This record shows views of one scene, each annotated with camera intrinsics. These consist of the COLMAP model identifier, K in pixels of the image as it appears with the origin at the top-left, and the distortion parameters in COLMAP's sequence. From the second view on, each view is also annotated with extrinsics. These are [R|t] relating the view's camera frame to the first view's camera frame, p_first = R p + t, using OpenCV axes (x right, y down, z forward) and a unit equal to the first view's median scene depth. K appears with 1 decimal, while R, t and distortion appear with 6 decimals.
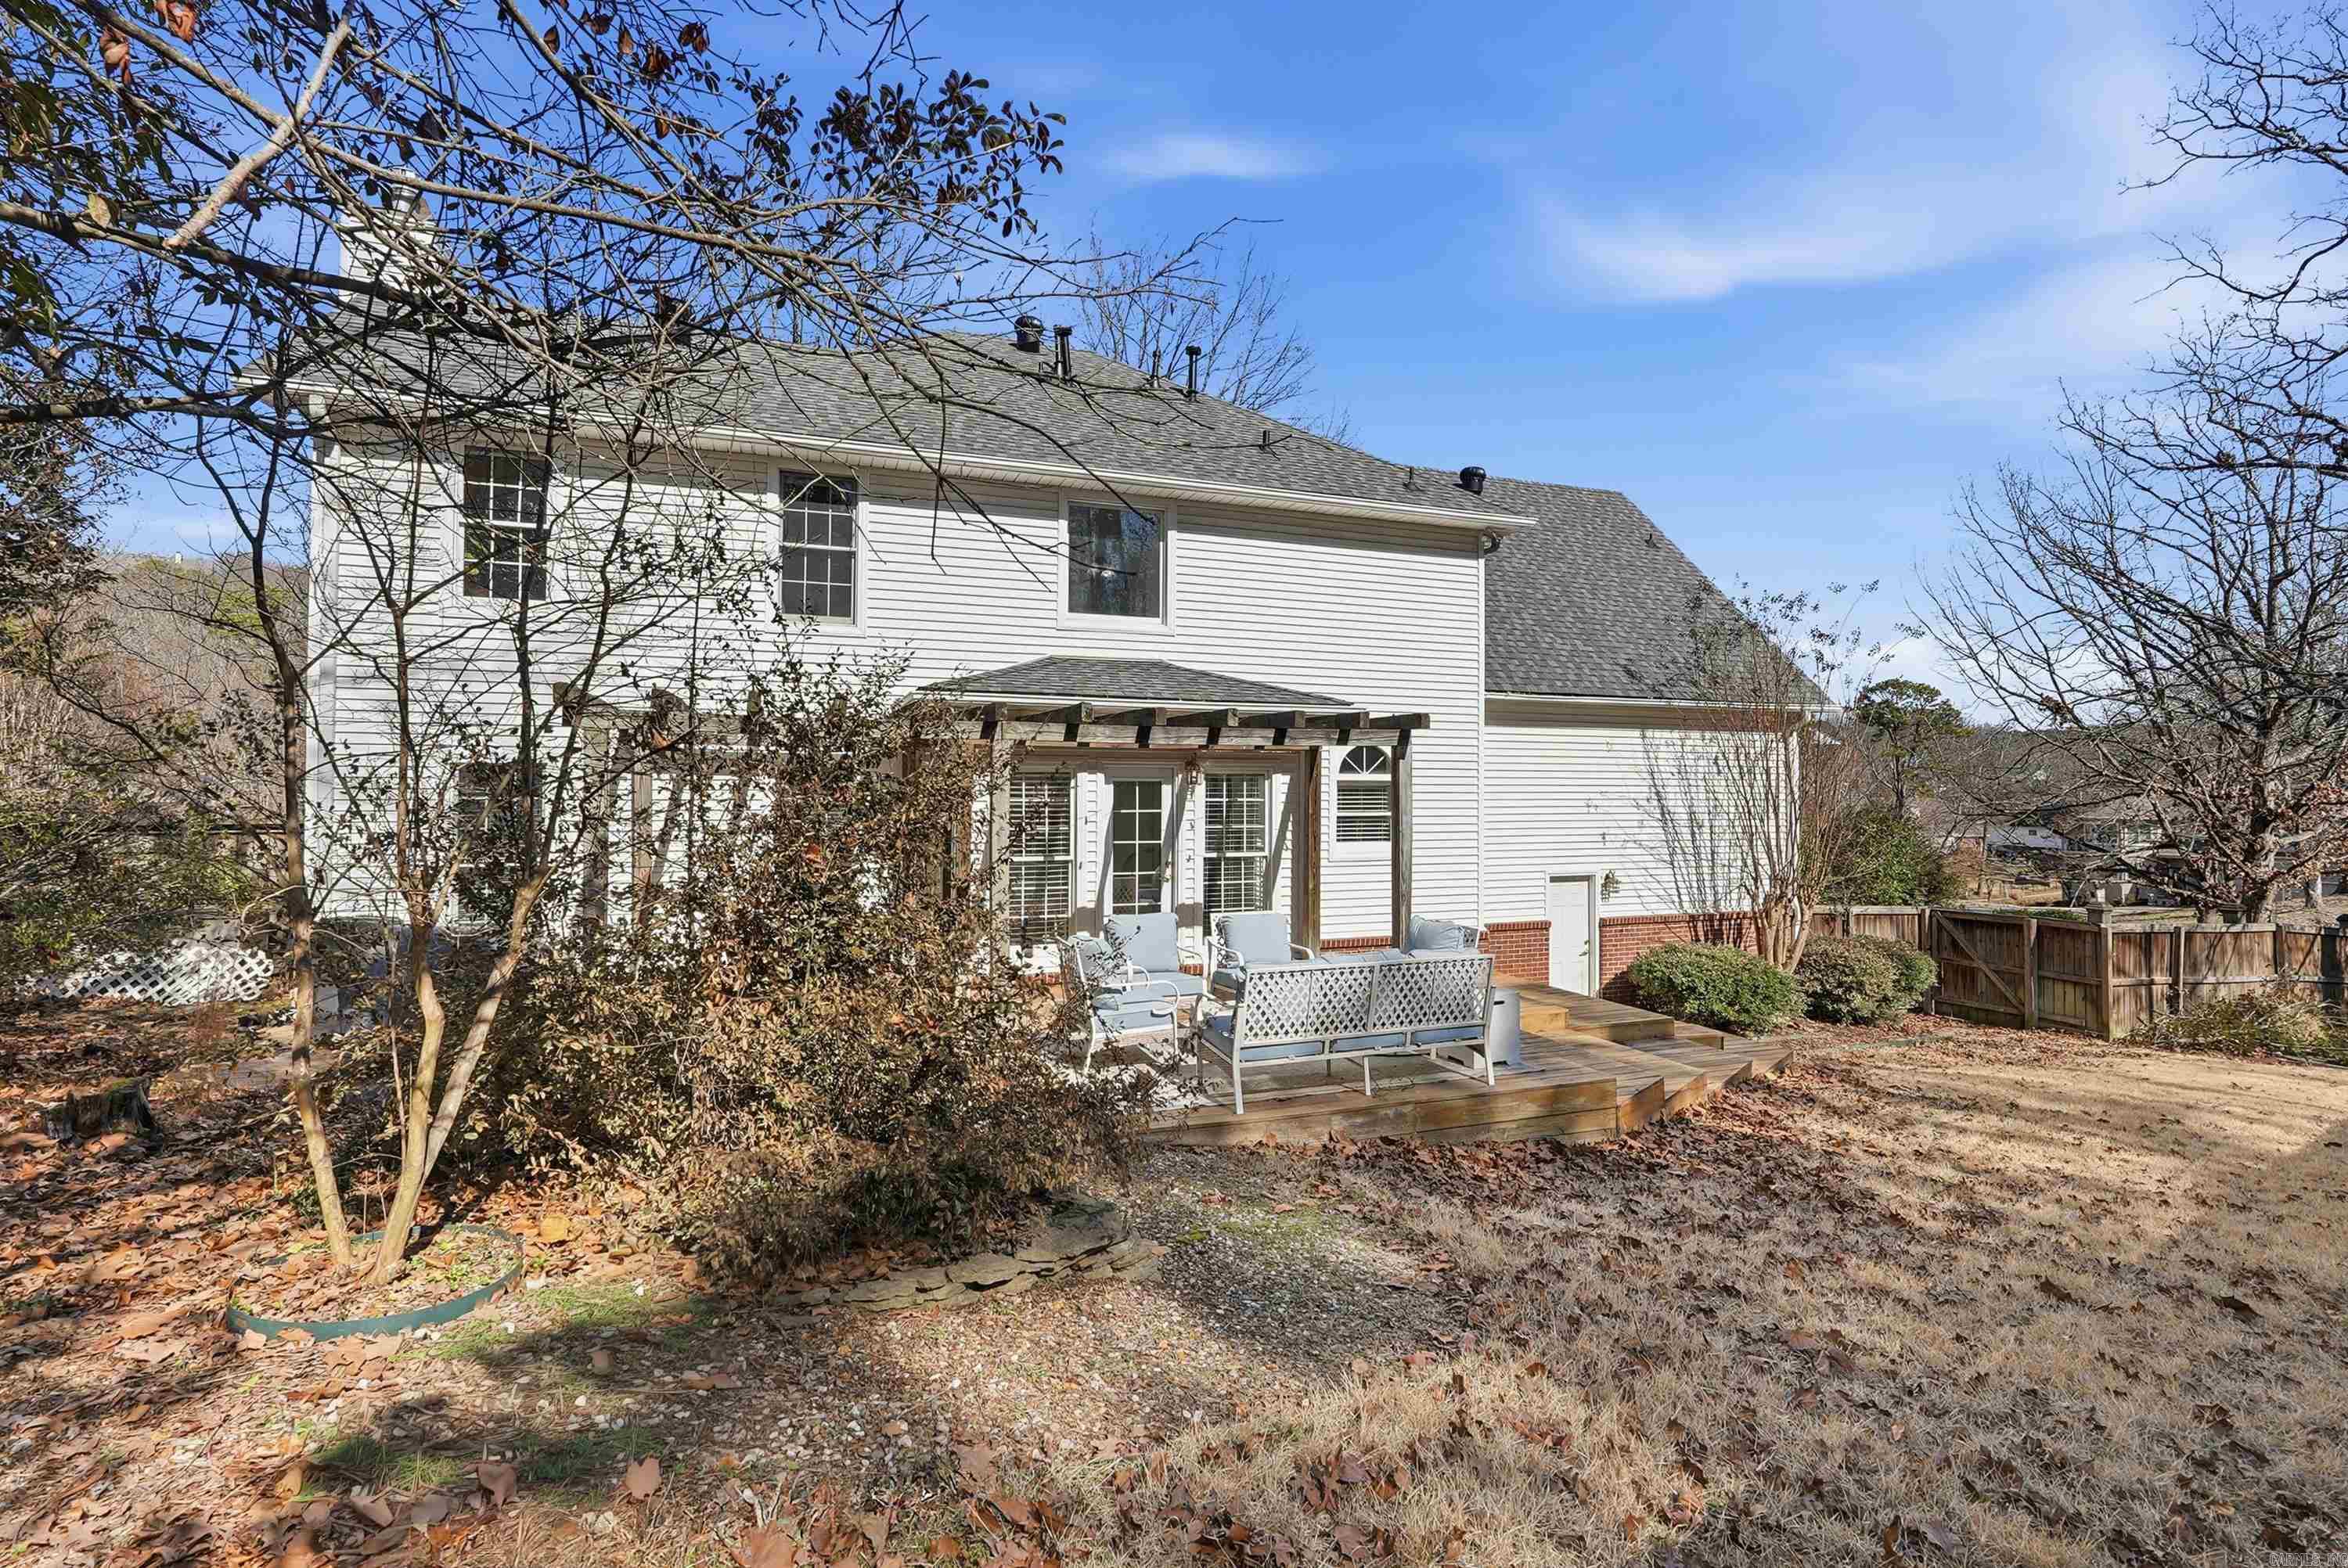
lens RADIAL K [[1054.3, 0, 1175.4], [0, 1054.3, 792.5], [0, 0, 1]] dist [-0.001728, -0.000451]
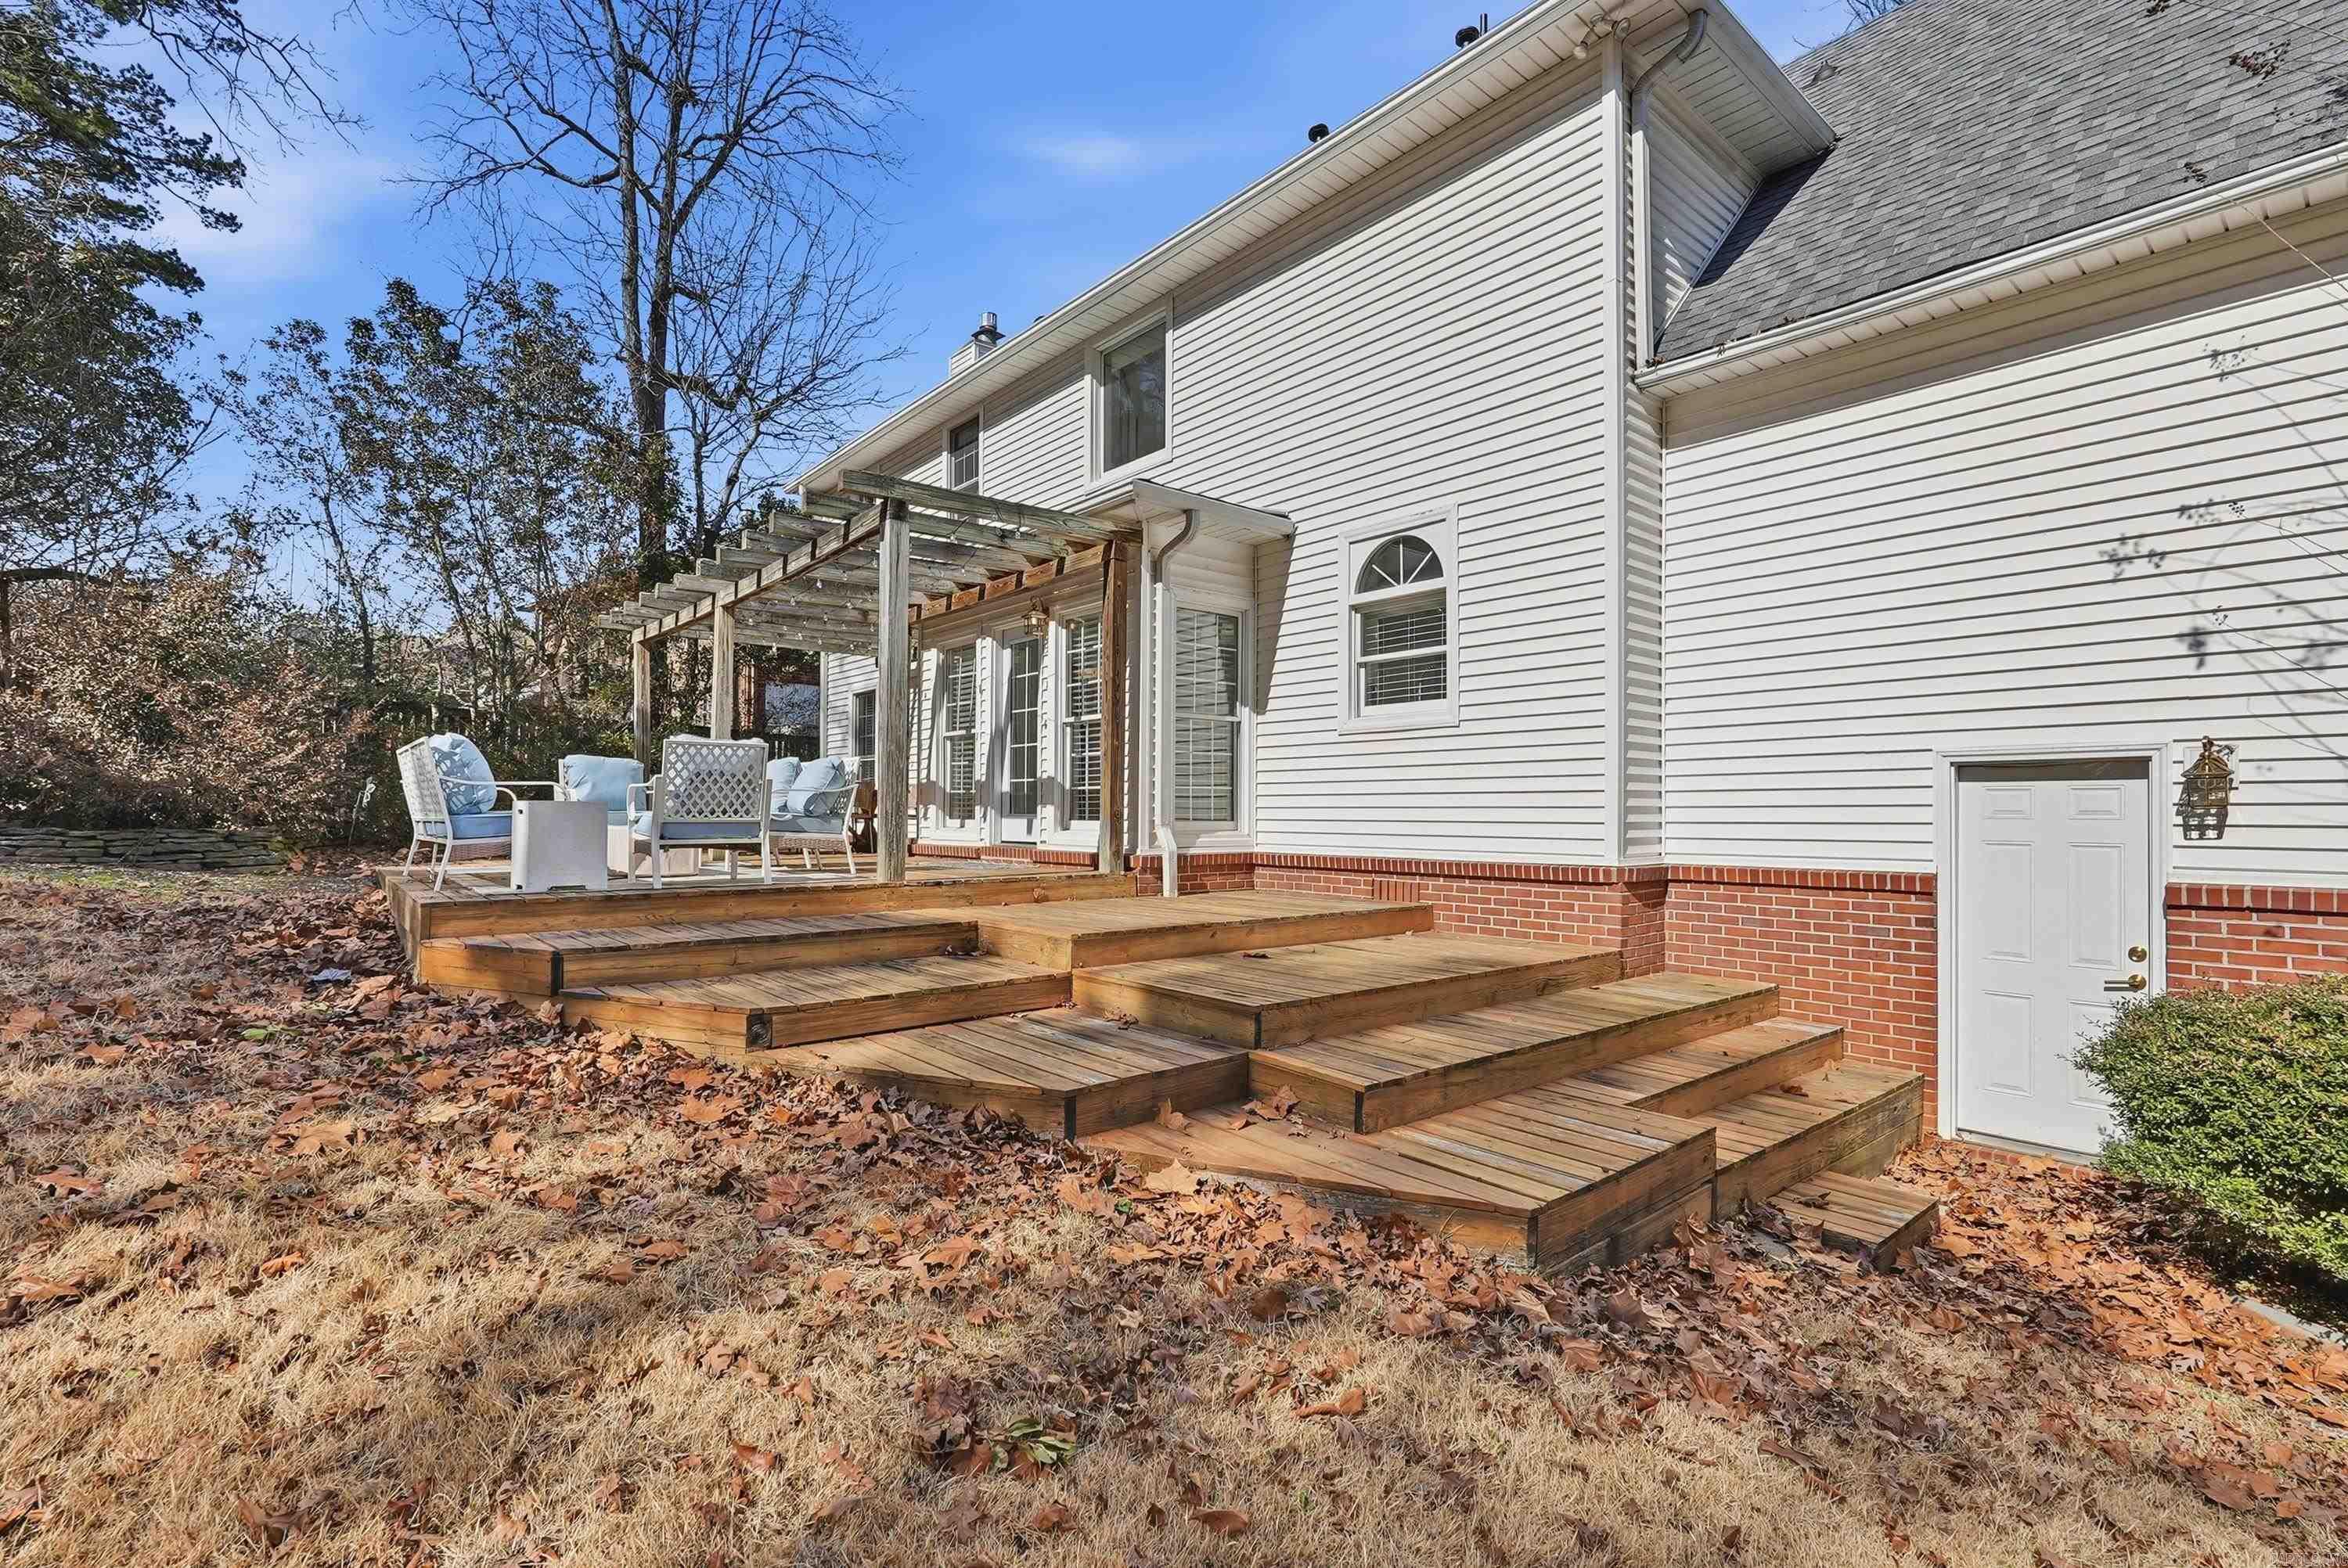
lens RADIAL K [[1054.3, 0, 1175.7], [0, 1054.3, 785.3], [0, 0, 1]] dist [-0.001728, -0.000451]
pose [[0.352129, -0.021481, -0.935705, 0.691327], [0.002174, 0.999753, -0.022133, 0.108099], [0.935949, 0.005759, 0.352089, 0.668287]]
